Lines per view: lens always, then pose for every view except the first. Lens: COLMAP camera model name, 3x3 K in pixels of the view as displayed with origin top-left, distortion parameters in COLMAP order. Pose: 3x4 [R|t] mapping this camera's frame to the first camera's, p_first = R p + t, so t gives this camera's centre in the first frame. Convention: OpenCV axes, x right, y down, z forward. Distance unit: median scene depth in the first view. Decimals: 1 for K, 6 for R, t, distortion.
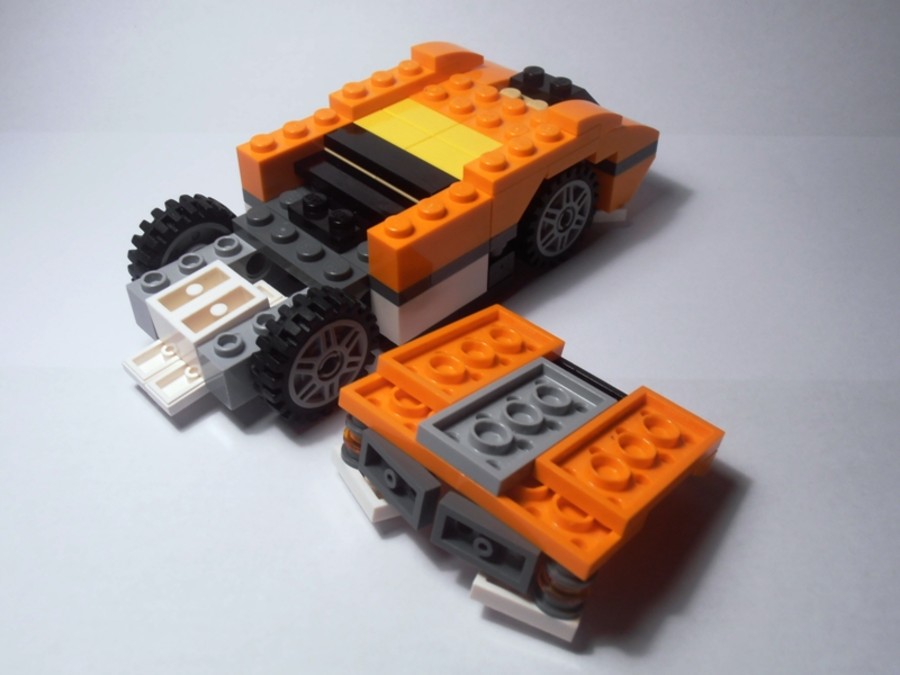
lens RADIAL K [[911.3, 0, 458.5], [0, 911.3, 346.5], [0, 0, 1]] dist [0.008172, 0.000000]
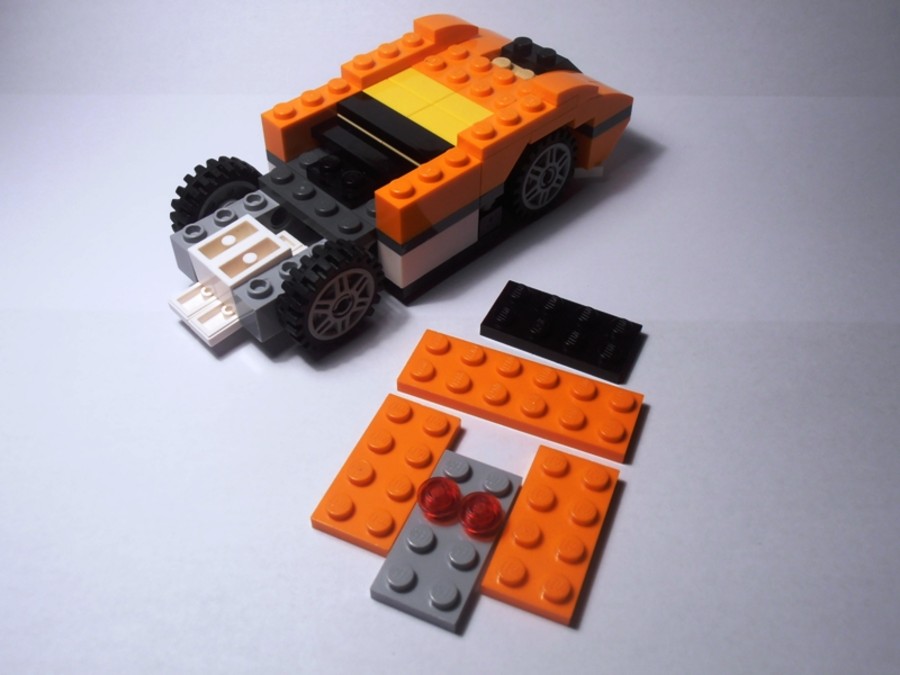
lens RADIAL K [[911.3, 0, 455.2], [0, 911.3, 339.3], [0, 0, 1]] dist [0.008172, 0.000000]
pose [[0.999909, 0.008906, -0.010094, 0.016205], [-0.008136, 0.997230, 0.073934, -0.022571], [0.010724, -0.073845, 0.997212, -0.173243]]
